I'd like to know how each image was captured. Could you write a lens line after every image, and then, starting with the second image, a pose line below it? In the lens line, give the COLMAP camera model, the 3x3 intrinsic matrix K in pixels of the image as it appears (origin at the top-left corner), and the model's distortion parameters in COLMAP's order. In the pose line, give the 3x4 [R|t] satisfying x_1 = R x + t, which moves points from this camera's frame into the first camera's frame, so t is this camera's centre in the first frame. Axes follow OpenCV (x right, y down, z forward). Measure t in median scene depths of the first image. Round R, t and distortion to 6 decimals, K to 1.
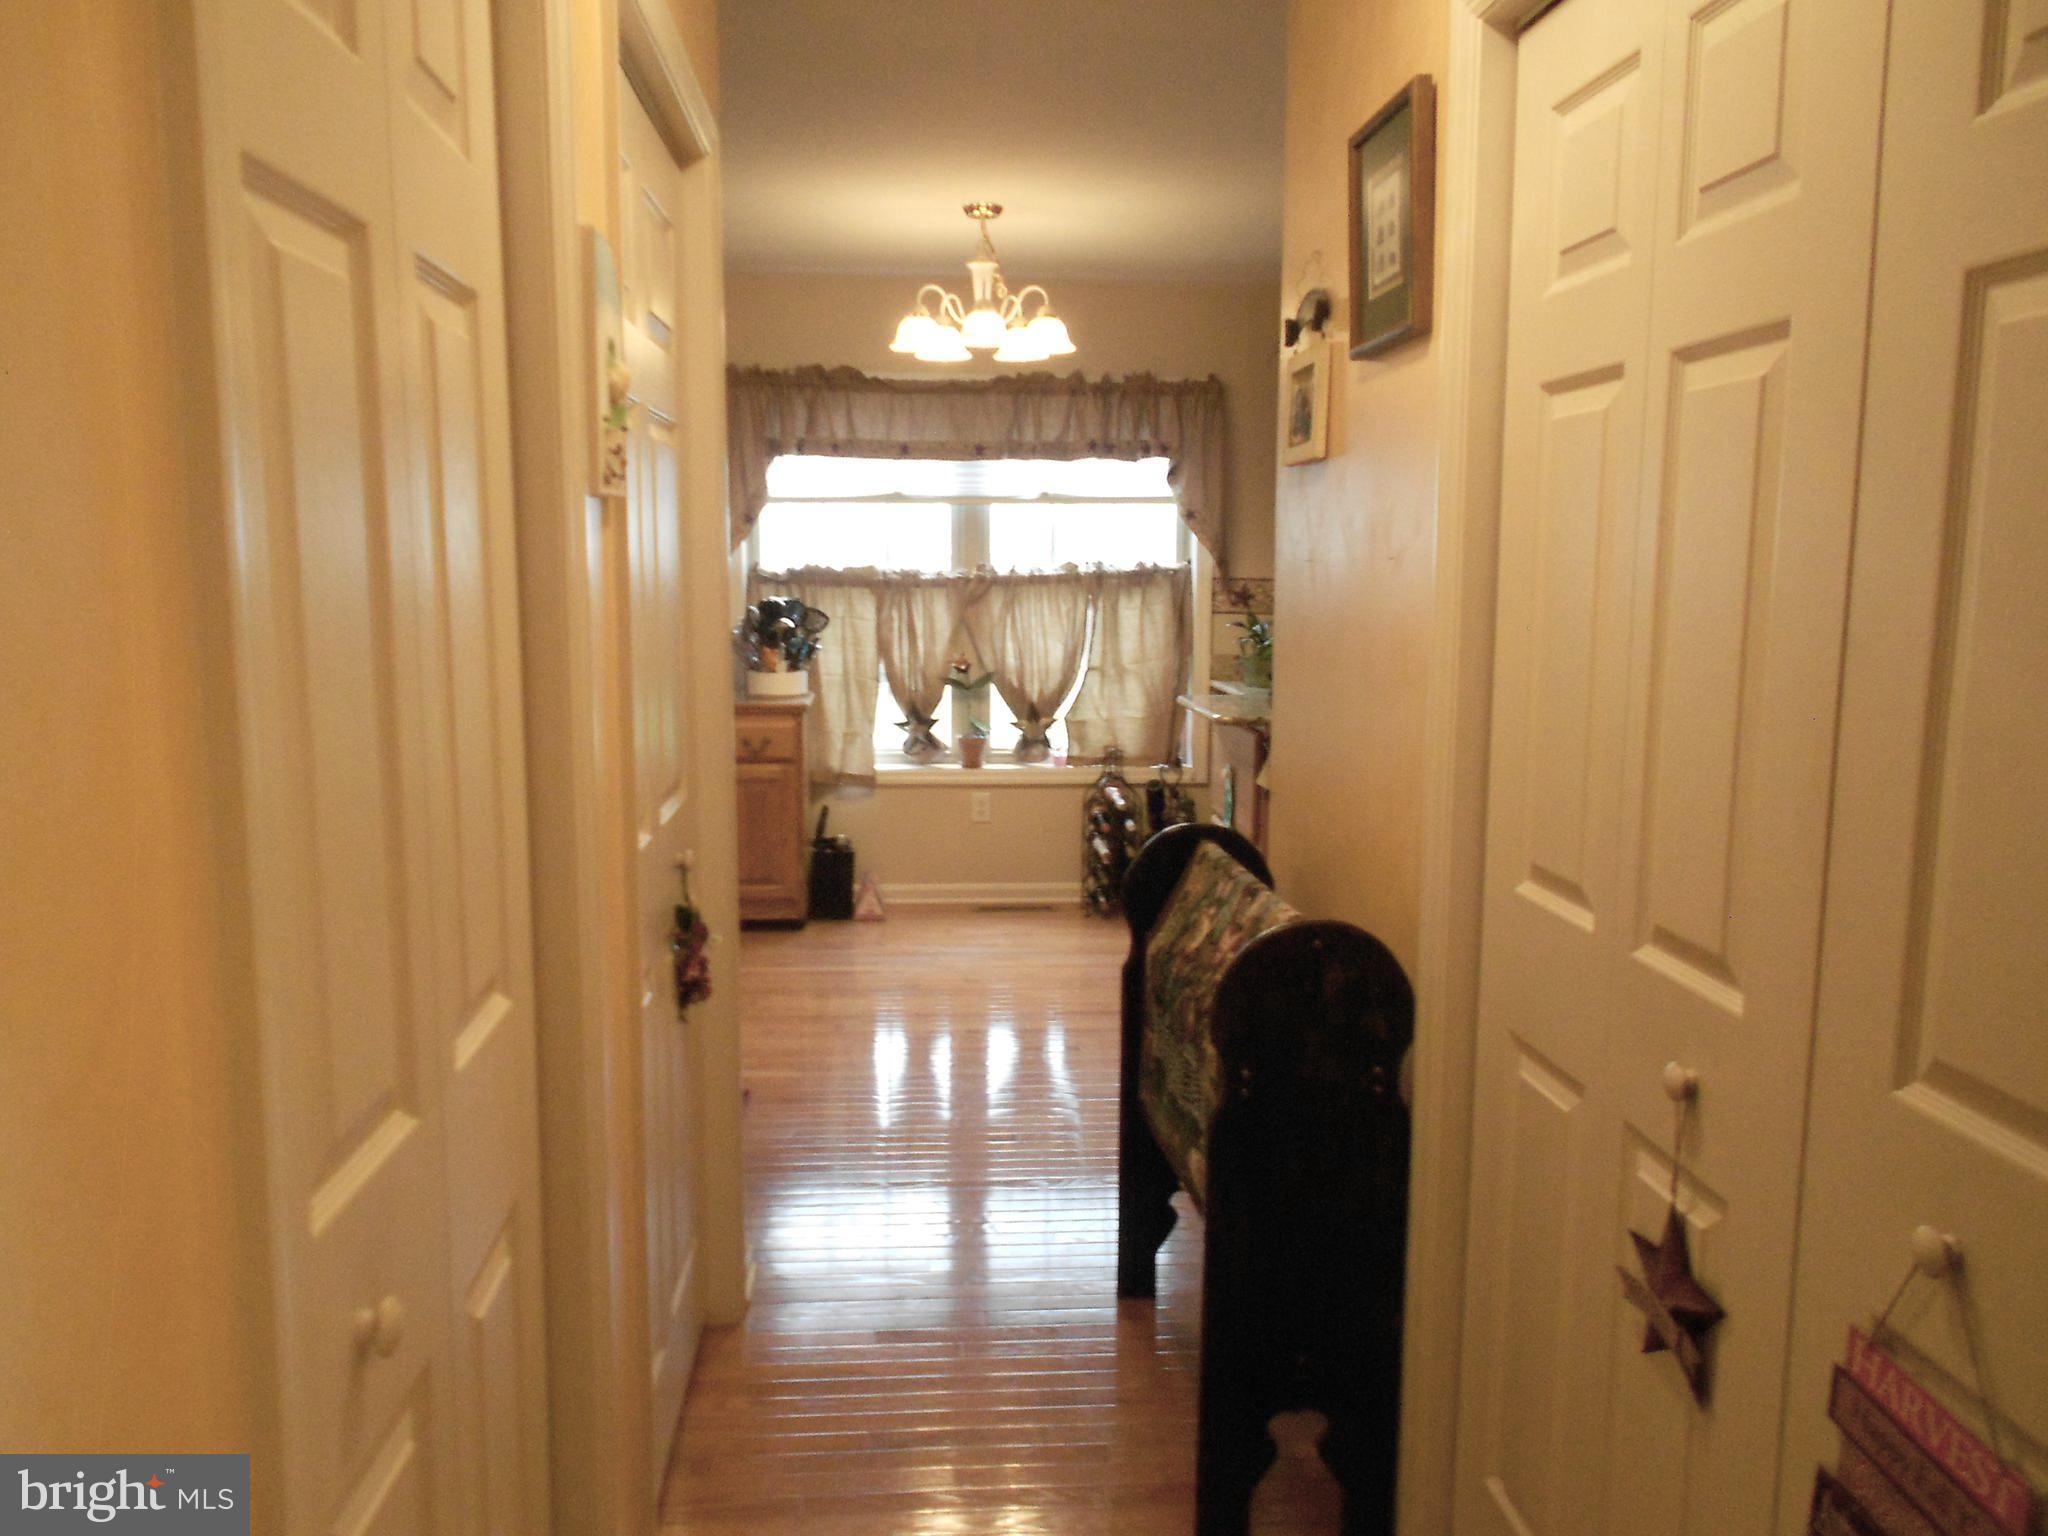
lens RADIAL K [[1529.0, 0, 1005.0], [0, 1529.0, 775.1], [0, 0, 1]] dist [-0.003333, 0.003317]
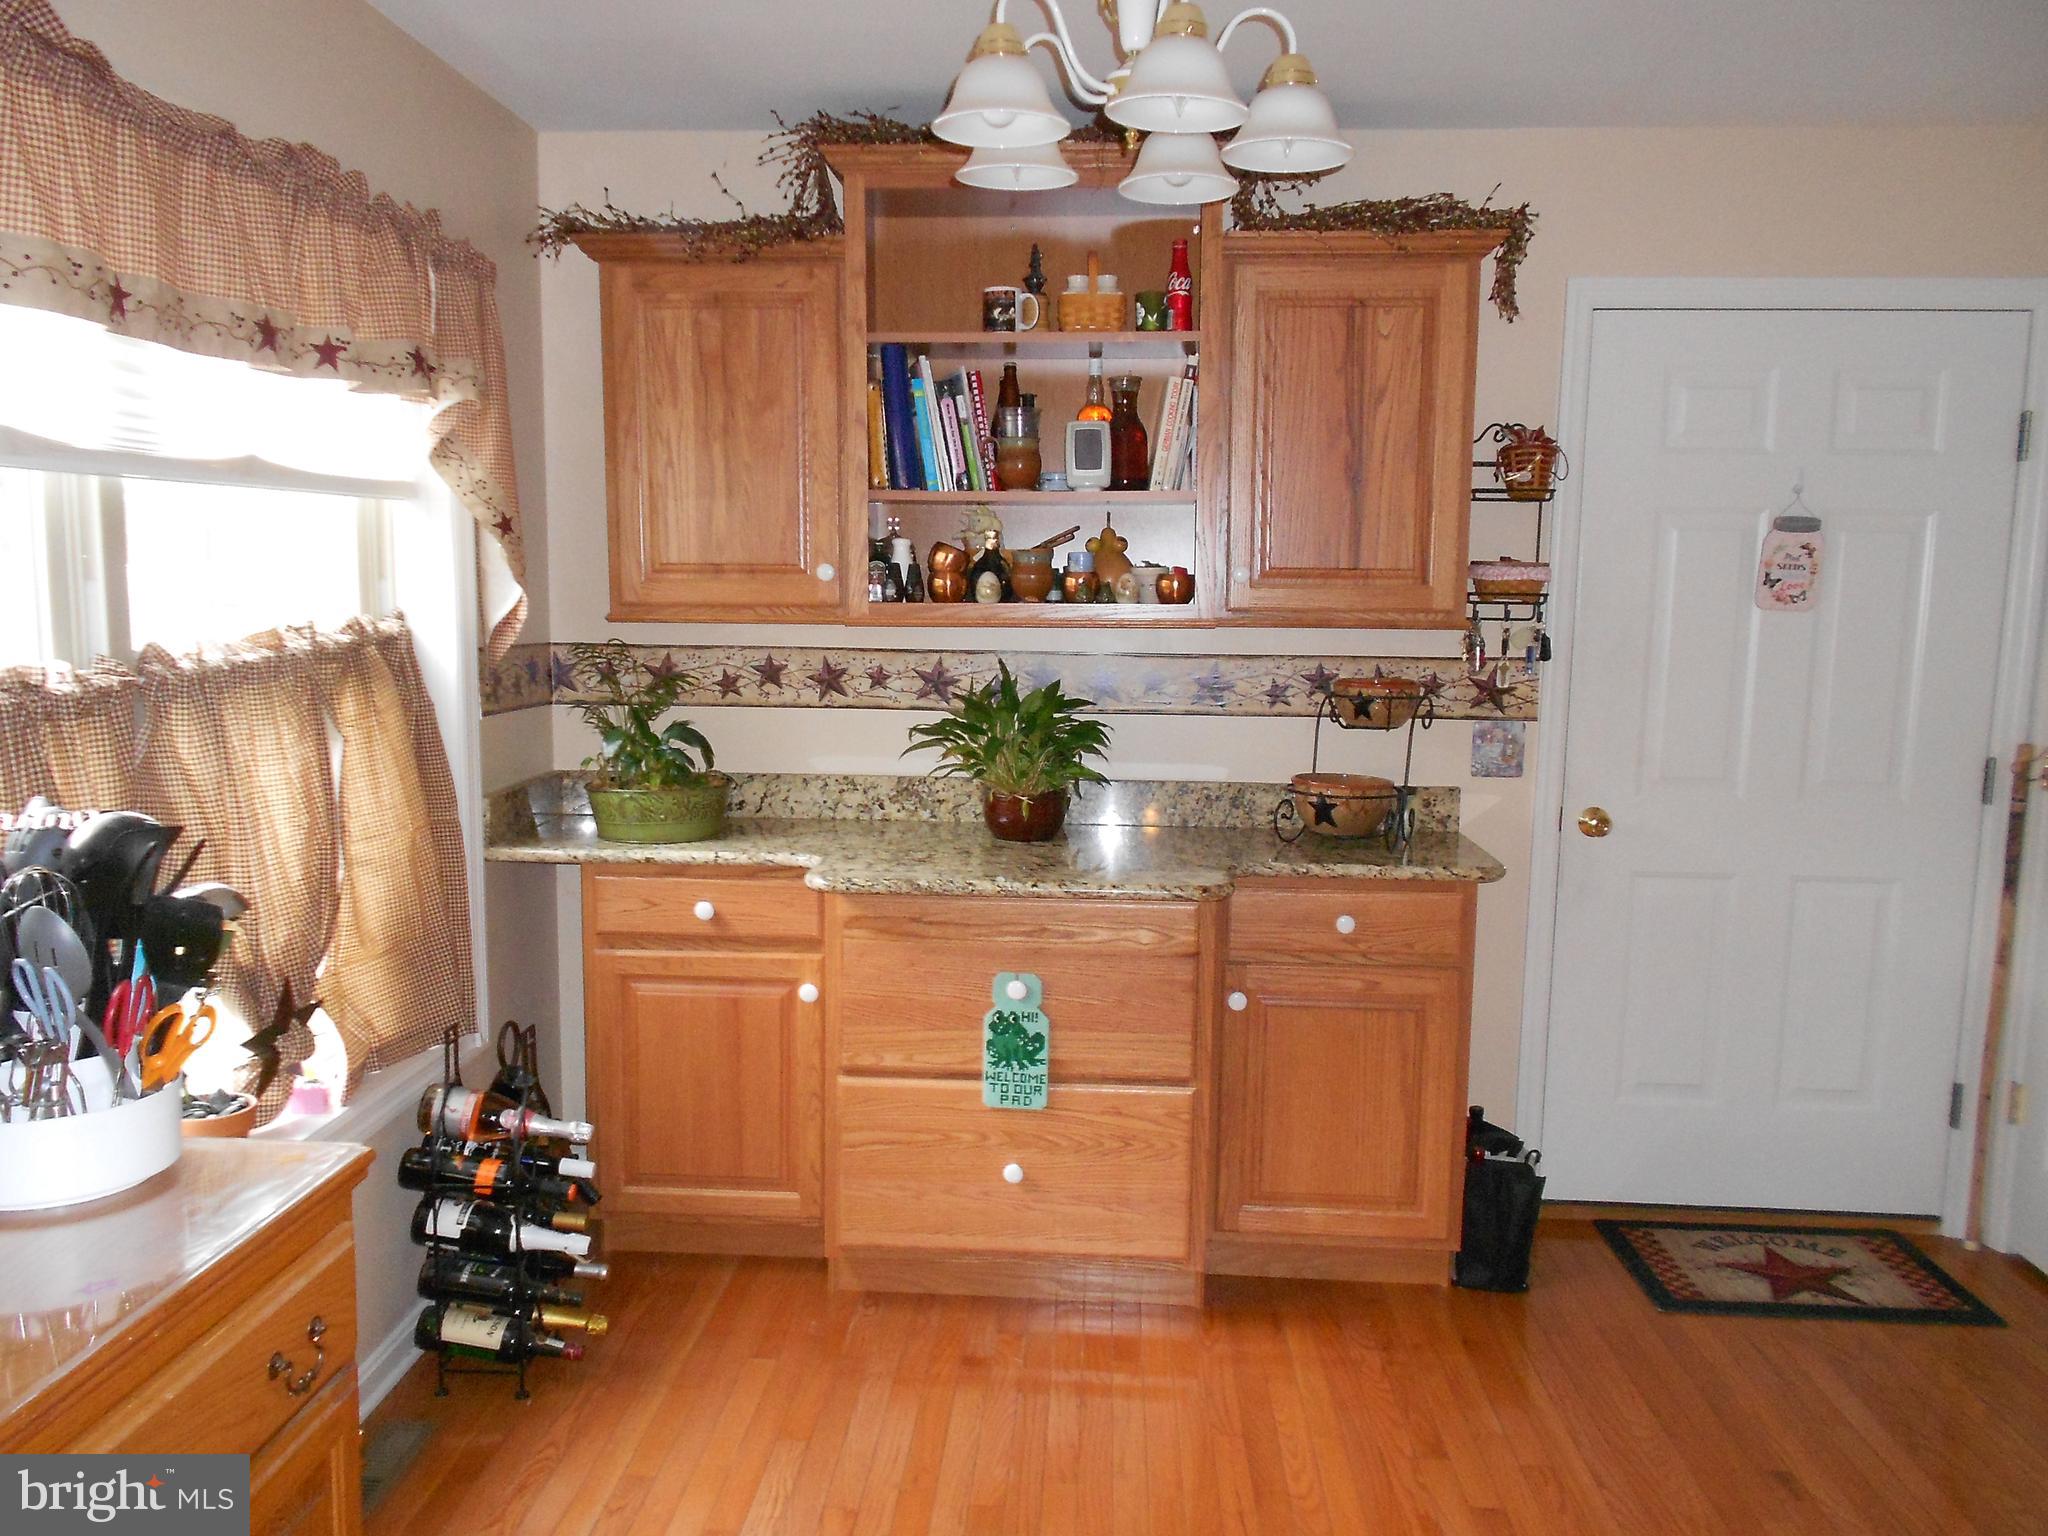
lens RADIAL K [[1529.0, 0, 1005.0], [0, 1529.0, 775.1], [0, 0, 1]] dist [-0.003333, 0.003317]
pose [[0.142607, -0.135468, 0.980465, -0.367111], [0.124390, 0.985188, 0.118029, -0.124361], [-0.981932, 0.105128, 0.157346, 0.731517]]
